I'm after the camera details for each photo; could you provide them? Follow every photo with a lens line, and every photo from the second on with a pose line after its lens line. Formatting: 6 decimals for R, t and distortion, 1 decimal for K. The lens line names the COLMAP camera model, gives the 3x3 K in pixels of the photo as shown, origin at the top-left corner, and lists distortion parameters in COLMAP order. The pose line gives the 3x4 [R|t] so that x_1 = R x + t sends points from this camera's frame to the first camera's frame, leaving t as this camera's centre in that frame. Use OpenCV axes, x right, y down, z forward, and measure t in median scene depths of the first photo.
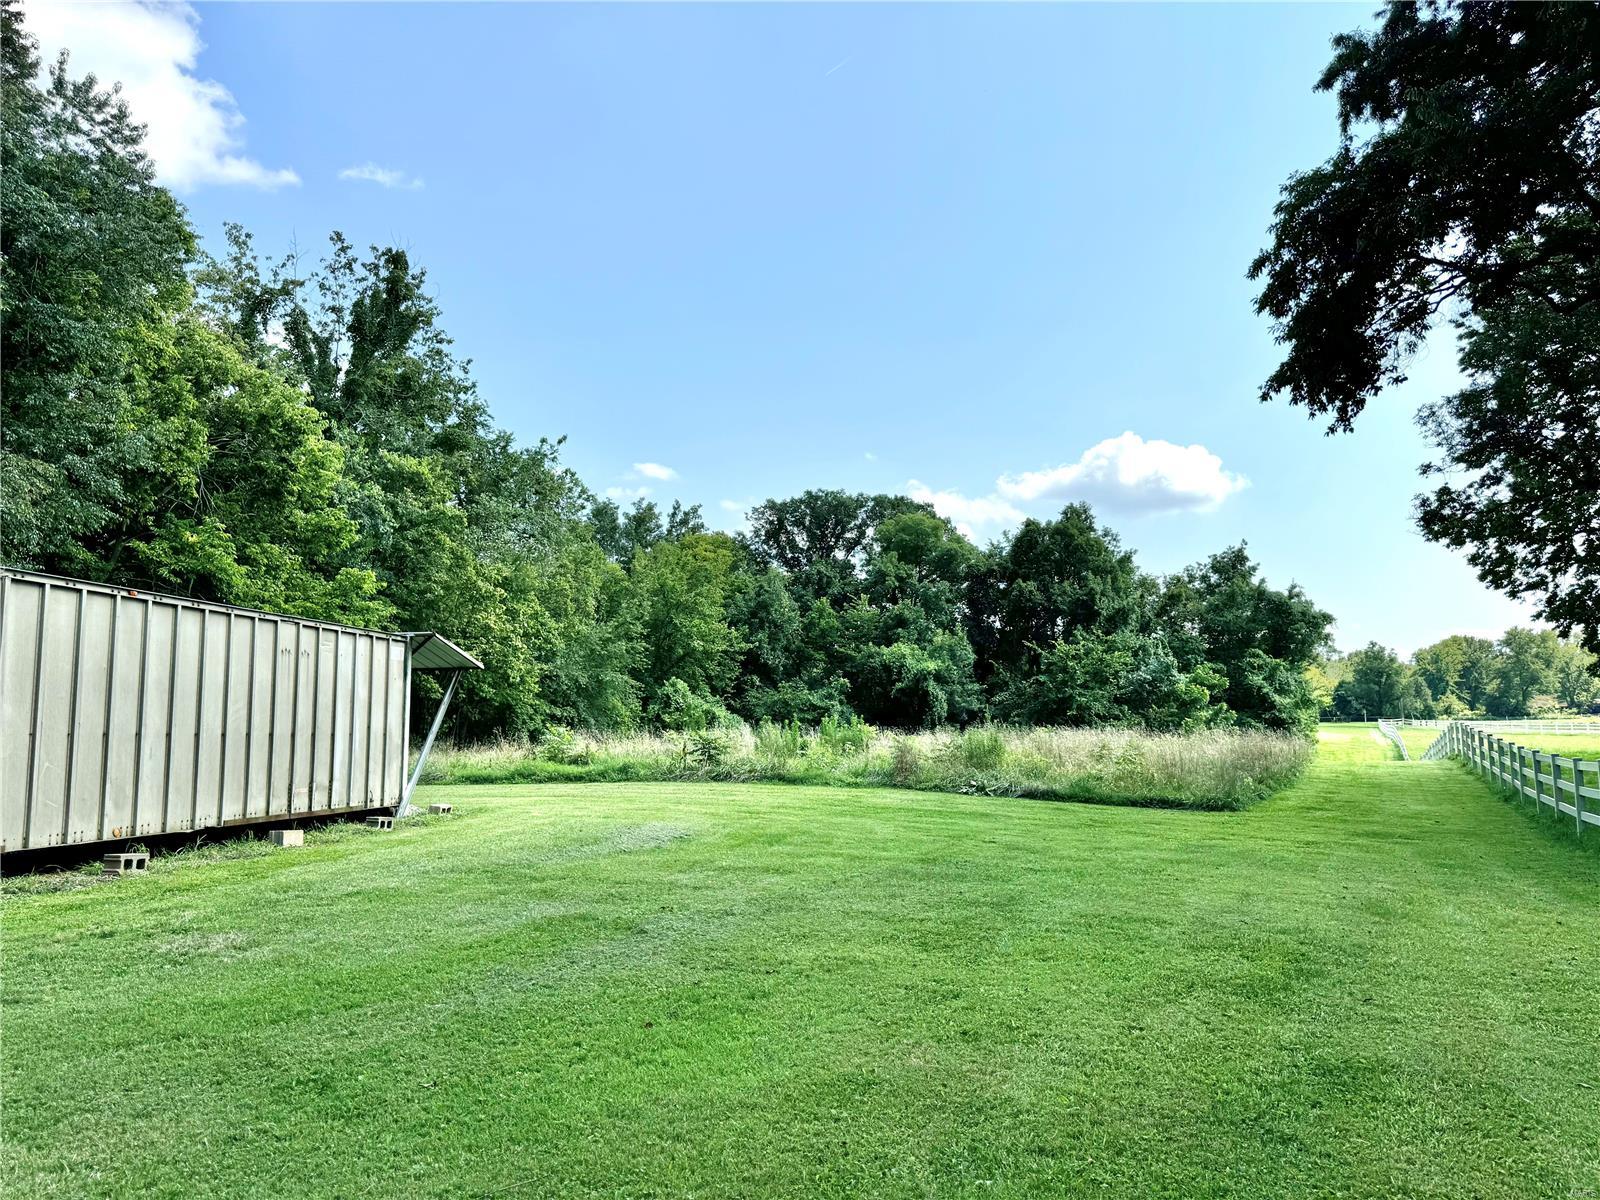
lens RADIAL K [[1048.3, 0, 800.0], [0, 1048.3, 600.0], [0, 0, 1]] dist [0.001099, -0.084838]
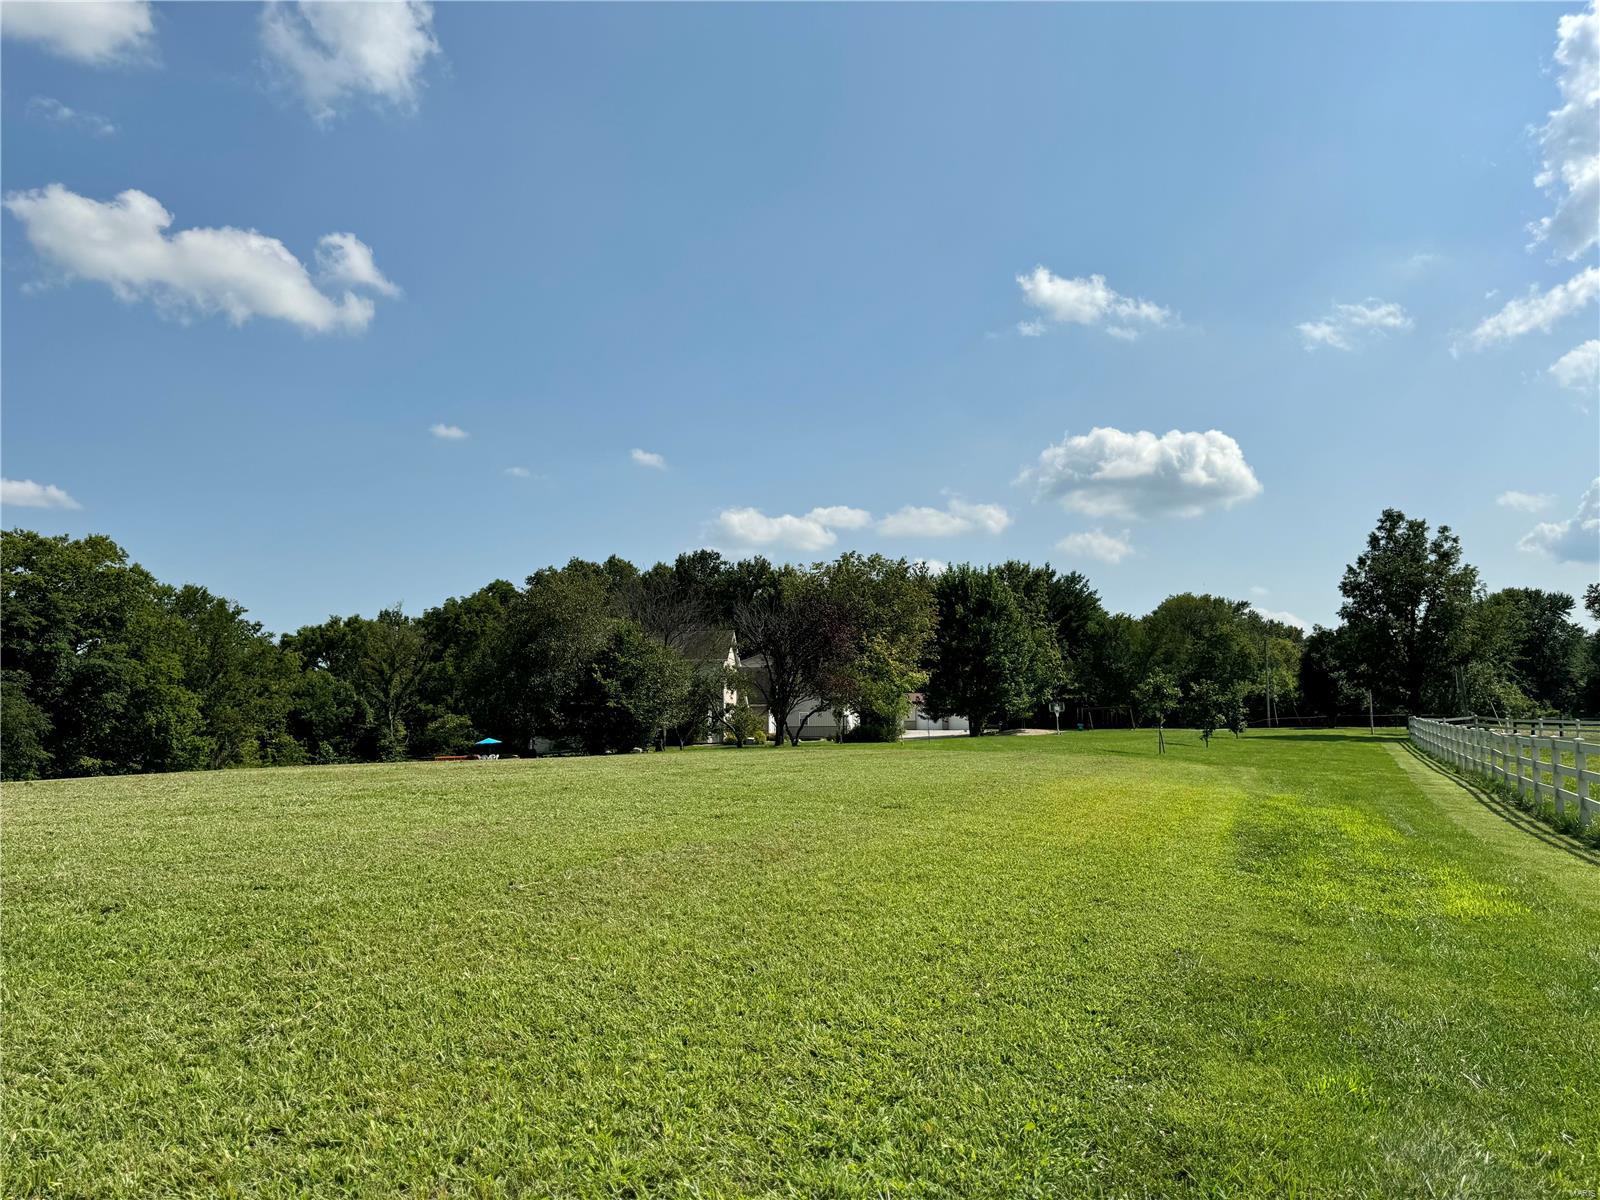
lens RADIAL K [[1048.3, 0, 800.0], [0, 1048.3, 600.0], [0, 0, 1]] dist [0.001099, -0.084838]
pose [[0.999897, 0.013443, 0.005111, 0.336596], [-0.013433, 0.999908, -0.001979, 0.076527], [-0.005137, 0.001910, 0.999985, 0.628669]]
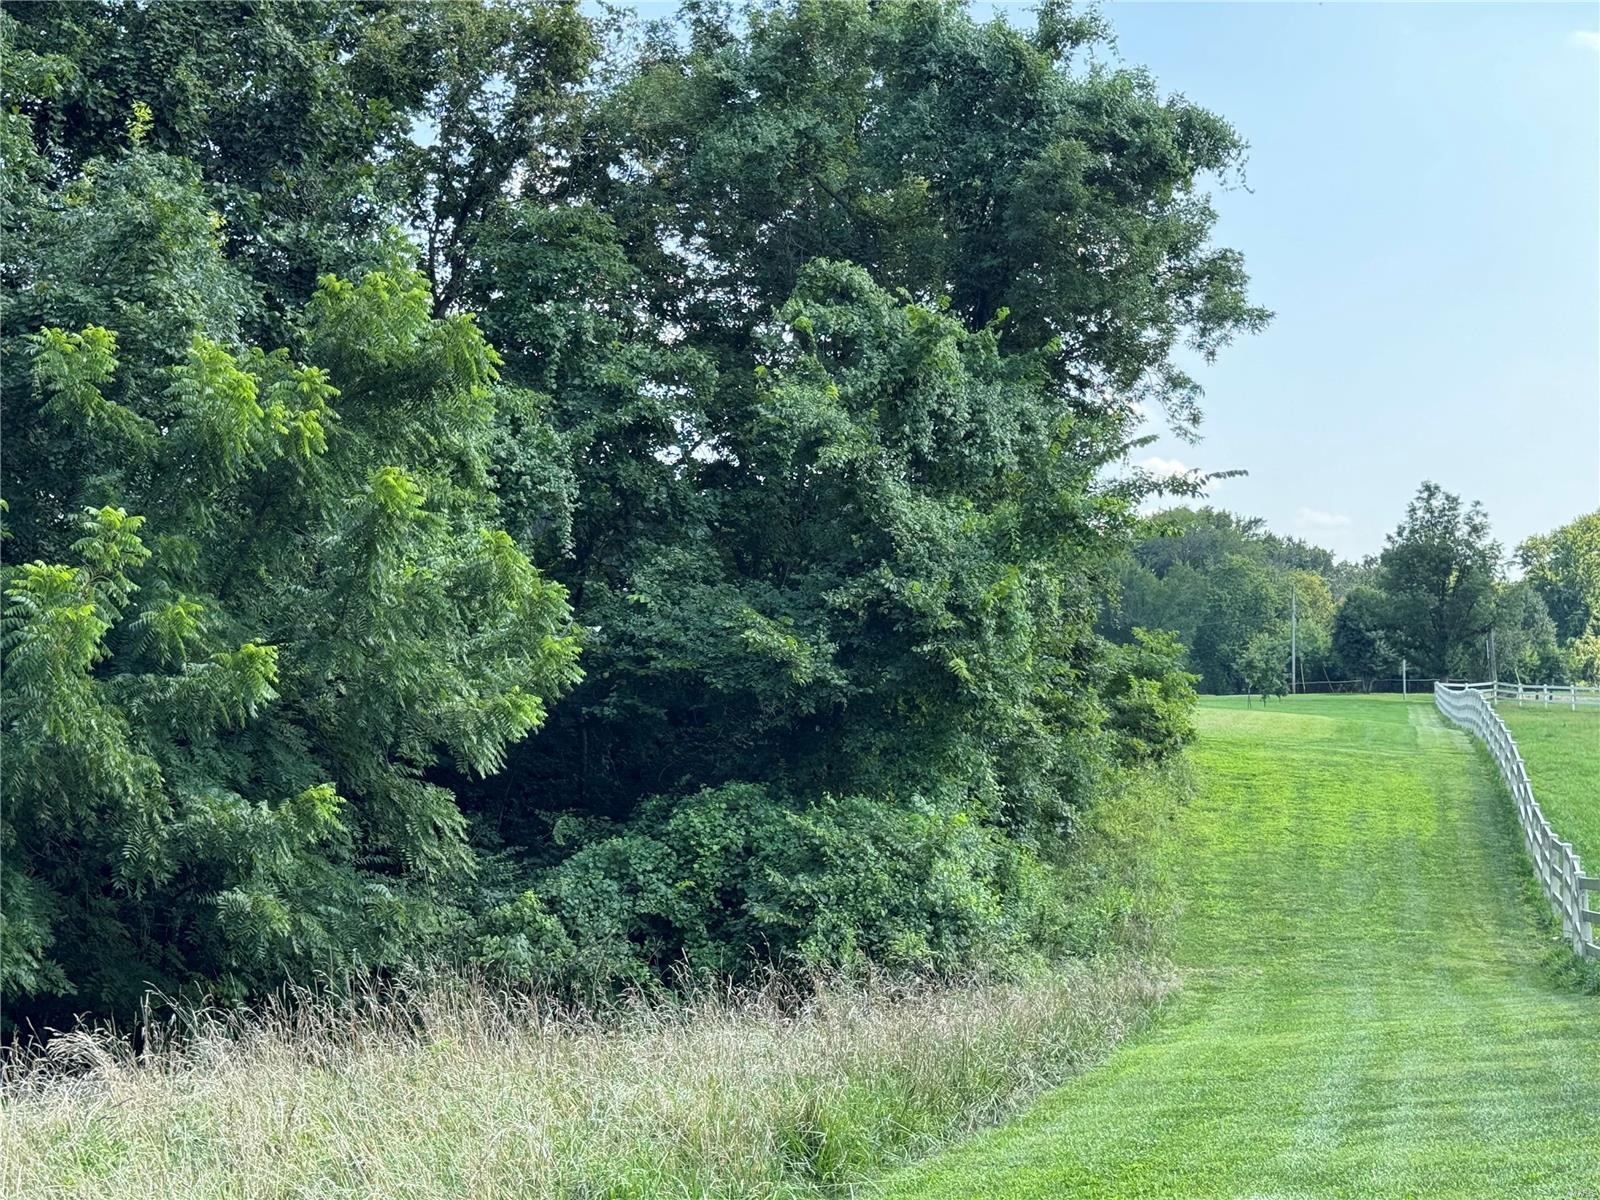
lens RADIAL K [[2230.8, 0, 800.0], [0, 2230.8, 600.0], [0, 0, 1]] dist [0.024761, 0.036629]
pose [[0.974482, 0.009550, 0.224263, 0.136684], [-0.025405, 0.997367, 0.067917, 0.033110], [-0.223024, -0.071882, 0.972159, 0.241531]]
